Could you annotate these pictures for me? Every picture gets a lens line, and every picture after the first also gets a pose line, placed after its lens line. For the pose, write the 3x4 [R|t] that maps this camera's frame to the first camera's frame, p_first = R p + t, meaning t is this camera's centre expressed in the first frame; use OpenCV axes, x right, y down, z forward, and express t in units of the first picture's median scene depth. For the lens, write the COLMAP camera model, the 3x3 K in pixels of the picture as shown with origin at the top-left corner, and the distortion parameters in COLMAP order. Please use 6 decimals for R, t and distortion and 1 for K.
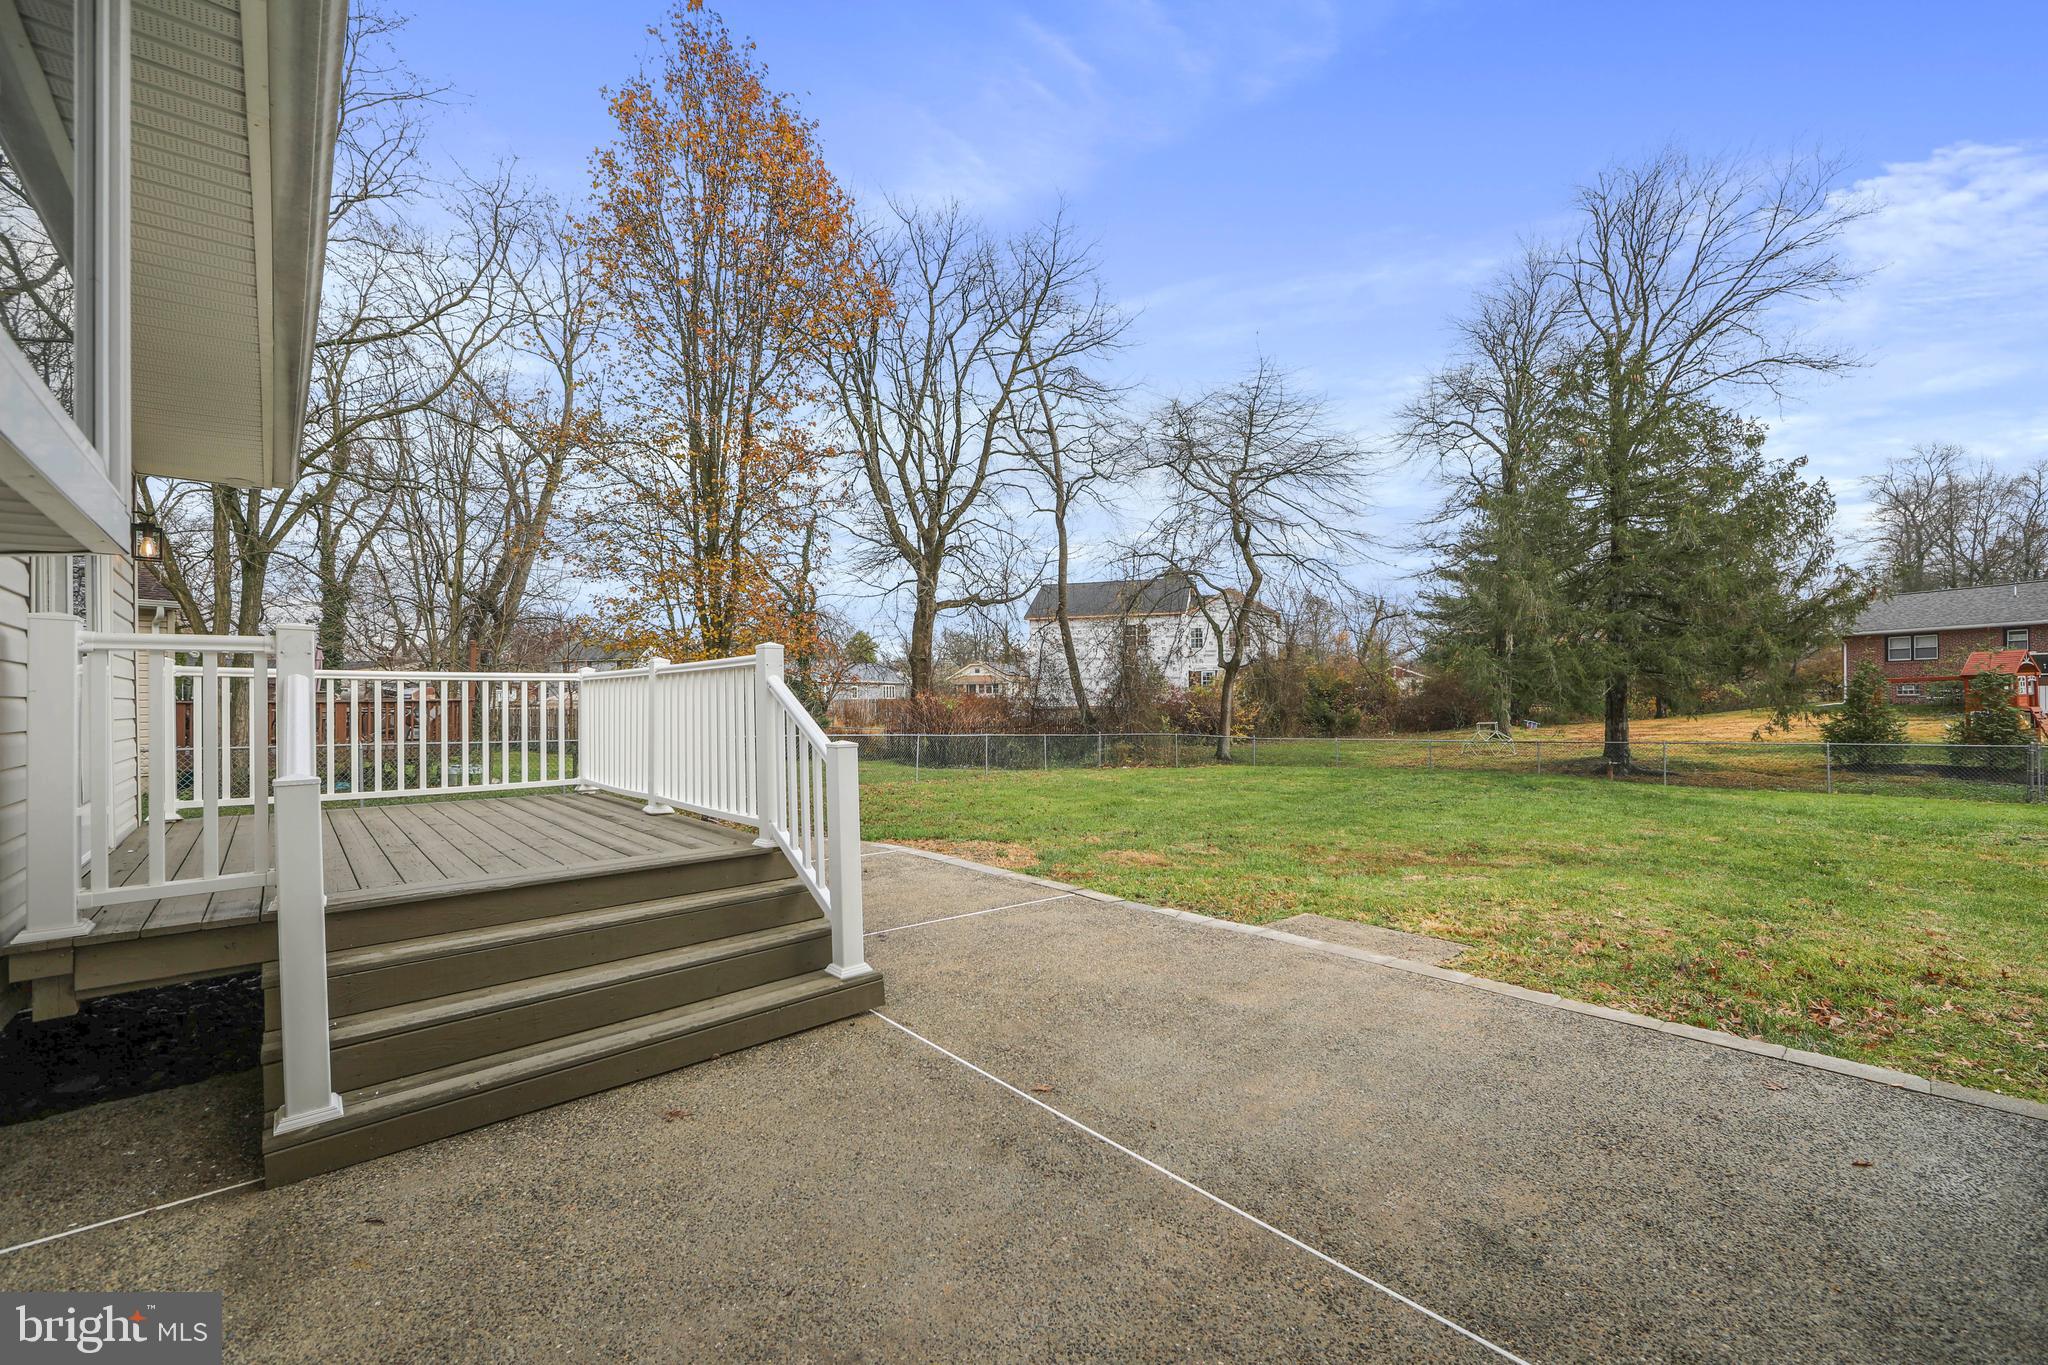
lens RADIAL K [[805.3, 0, 1029.3], [0, 805.3, 694.3], [0, 0, 1]] dist [-0.009983, 0.001652]
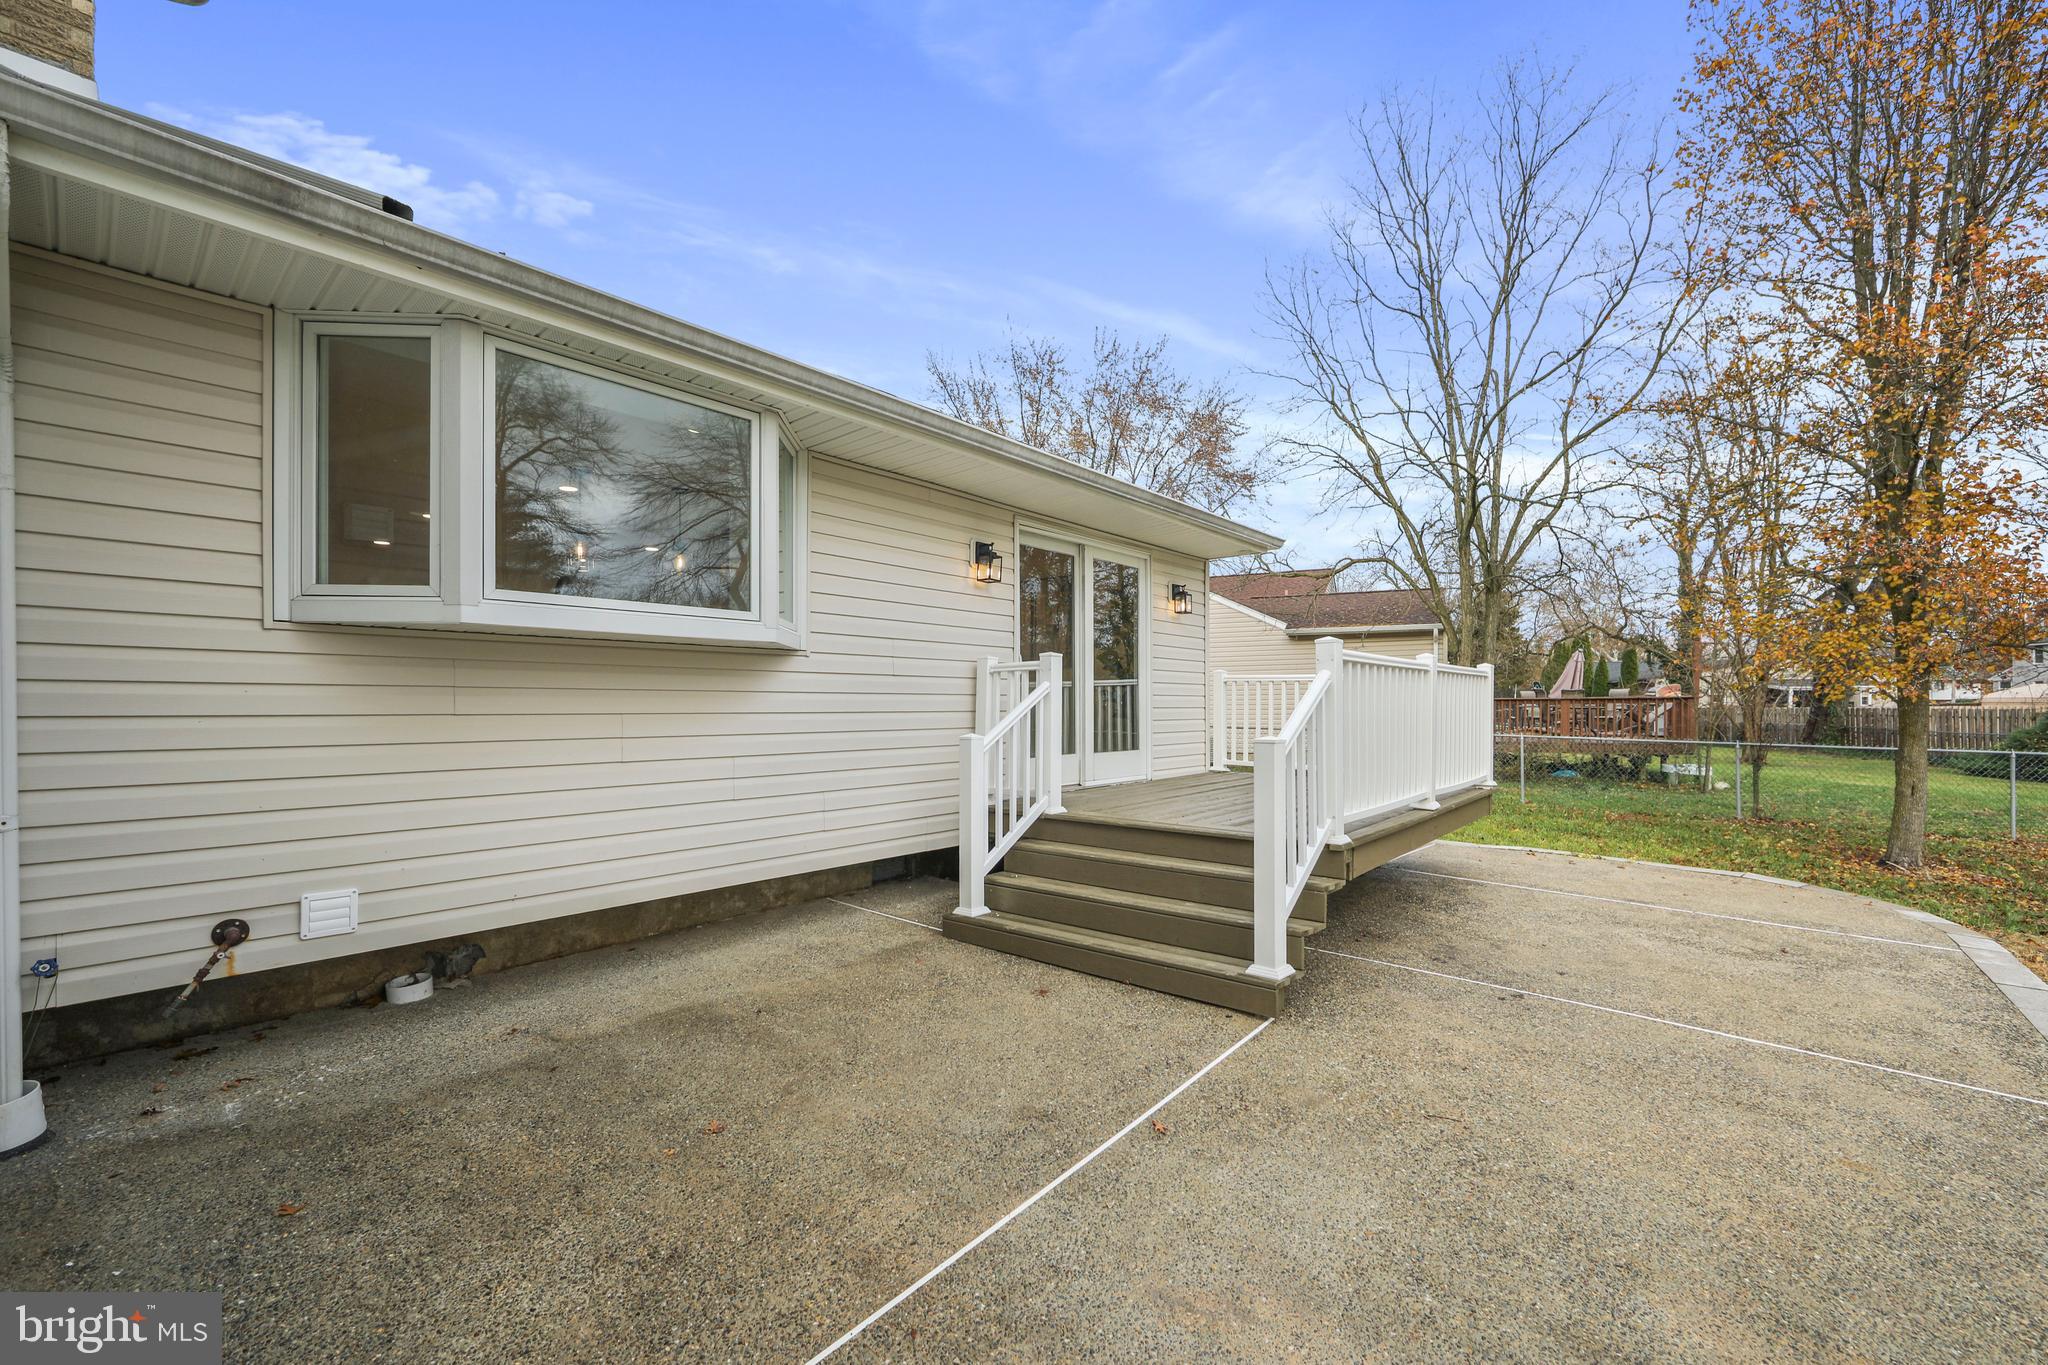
lens RADIAL K [[805.3, 0, 1074.3], [0, 805.3, 704.2], [0, 0, 1]] dist [-0.009983, 0.001652]
pose [[0.180099, 0.008351, -0.983613, 0.782221], [0.009863, 0.999898, 0.010295, 0.001856], [0.983599, -0.011555, 0.179998, 0.657654]]
